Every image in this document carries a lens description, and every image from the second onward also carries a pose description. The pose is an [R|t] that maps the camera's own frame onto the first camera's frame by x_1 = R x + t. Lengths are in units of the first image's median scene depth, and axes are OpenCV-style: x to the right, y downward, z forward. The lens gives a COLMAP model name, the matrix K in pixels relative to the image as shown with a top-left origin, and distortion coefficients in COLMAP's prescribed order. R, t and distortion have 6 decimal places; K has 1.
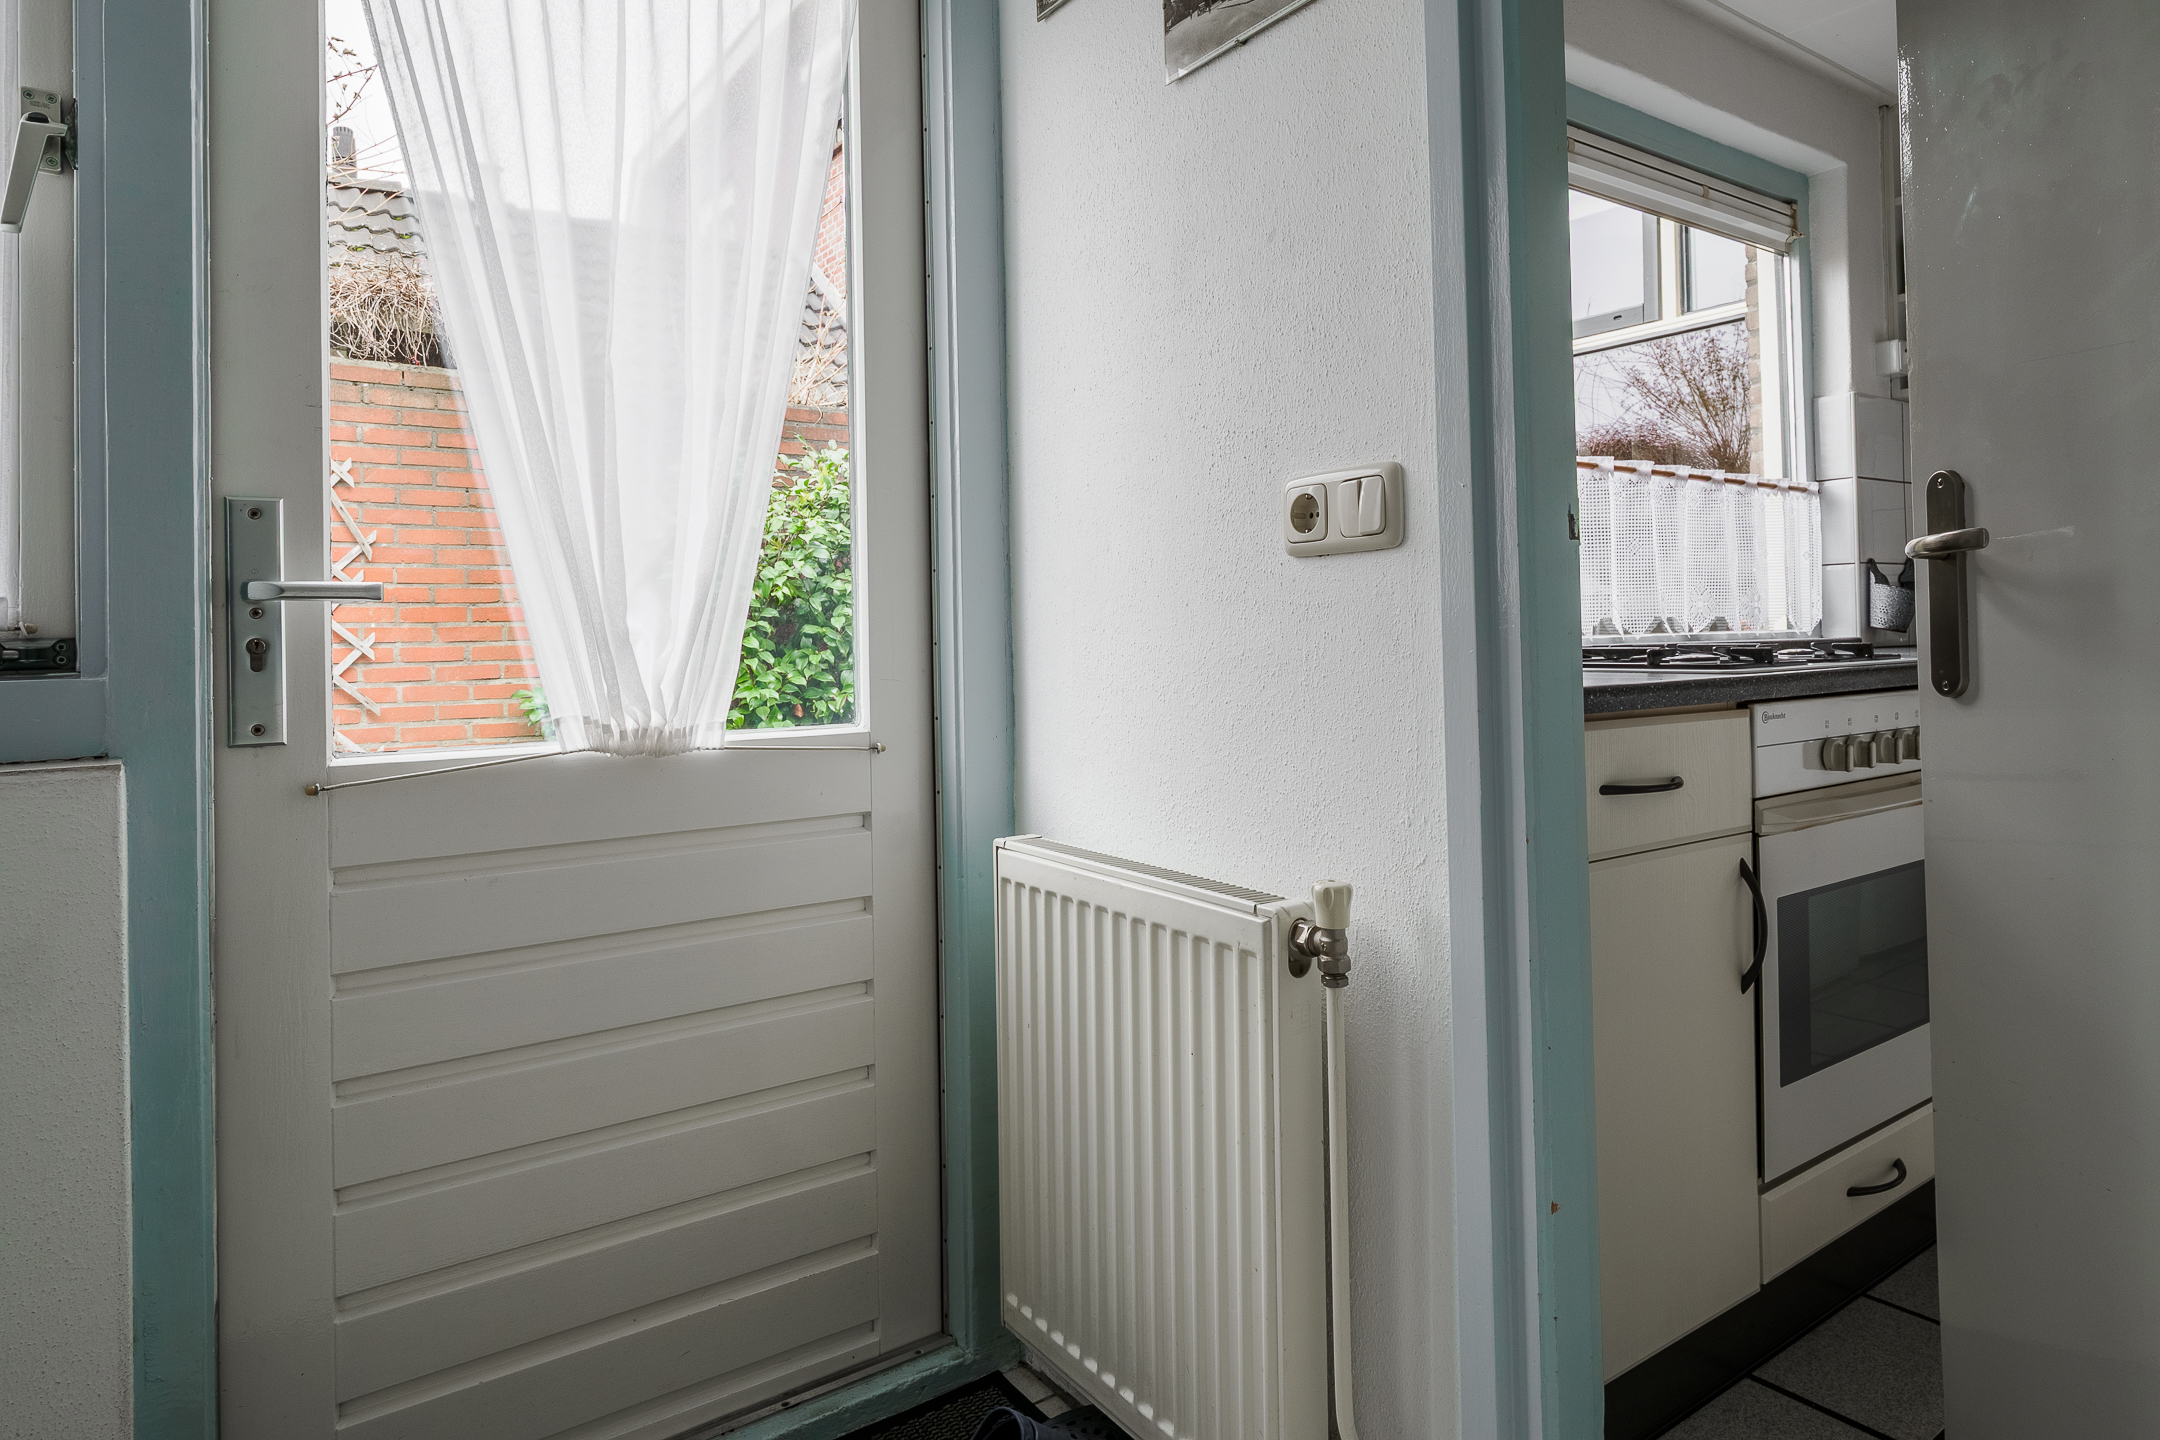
lens RADIAL K [[1268.8, 0, 1113.7], [0, 1268.8, 612.0], [0, 0, 1]] dist [-0.007873, 0.004537]
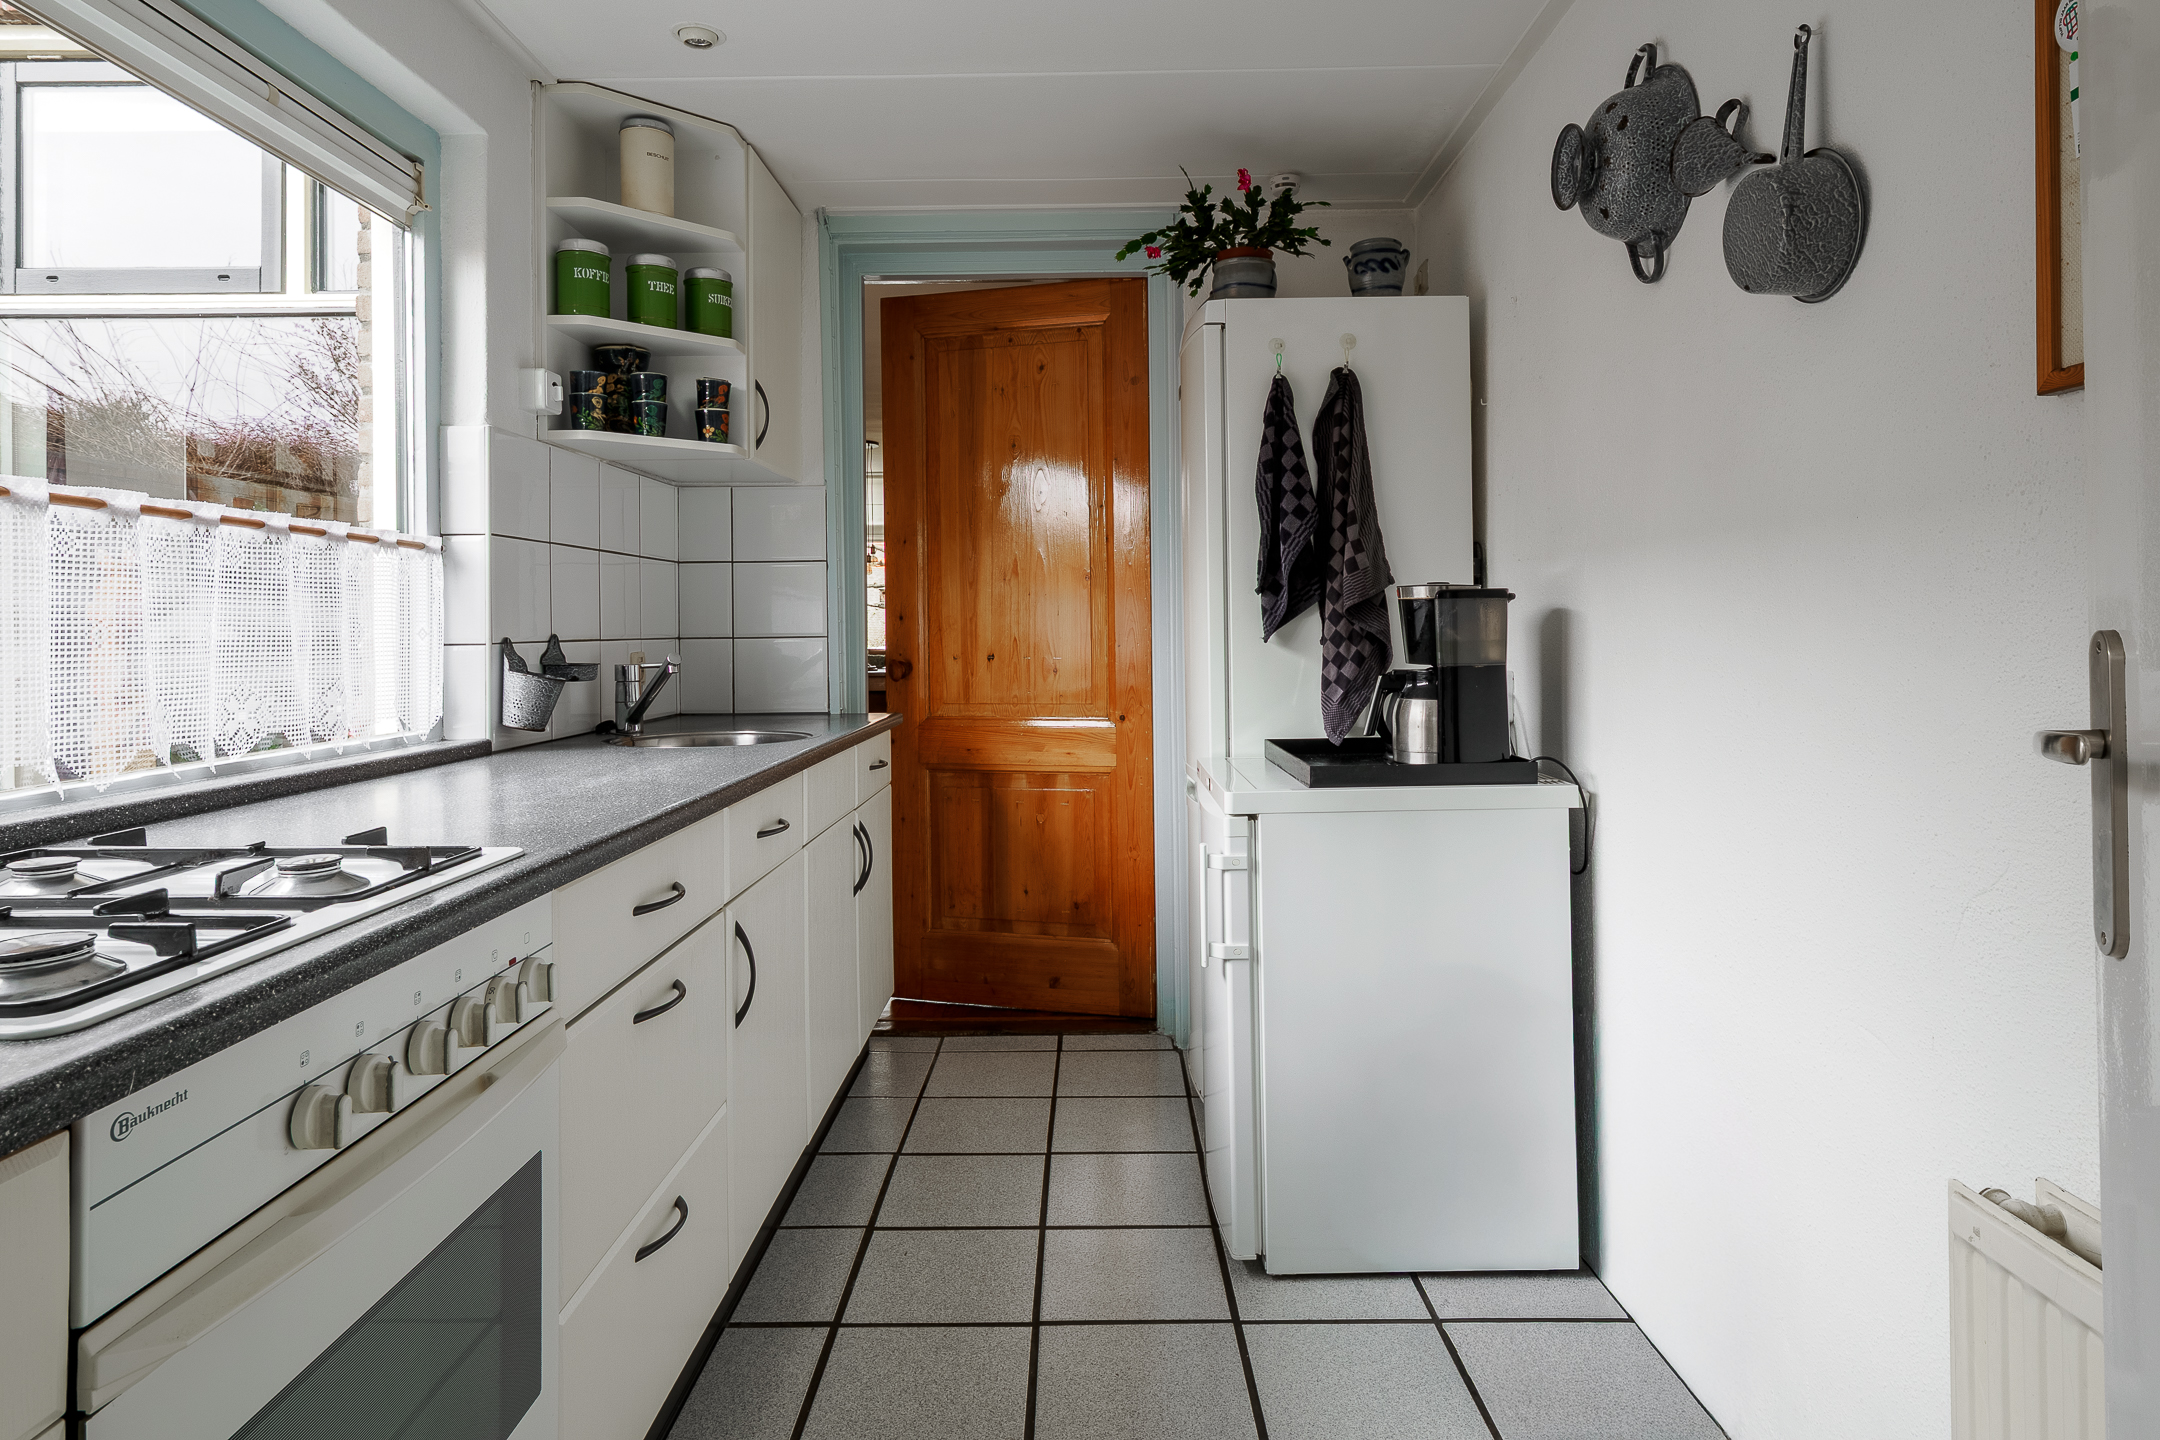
lens RADIAL K [[1268.8, 0, 1113.5], [0, 1268.8, 622.3], [0, 0, 1]] dist [-0.007873, 0.004537]
pose [[0.586273, 0.018693, 0.809898, 0.175866], [-0.015602, 0.999809, -0.011782, -0.047964], [-0.809963, -0.005728, 0.586453, 0.224070]]
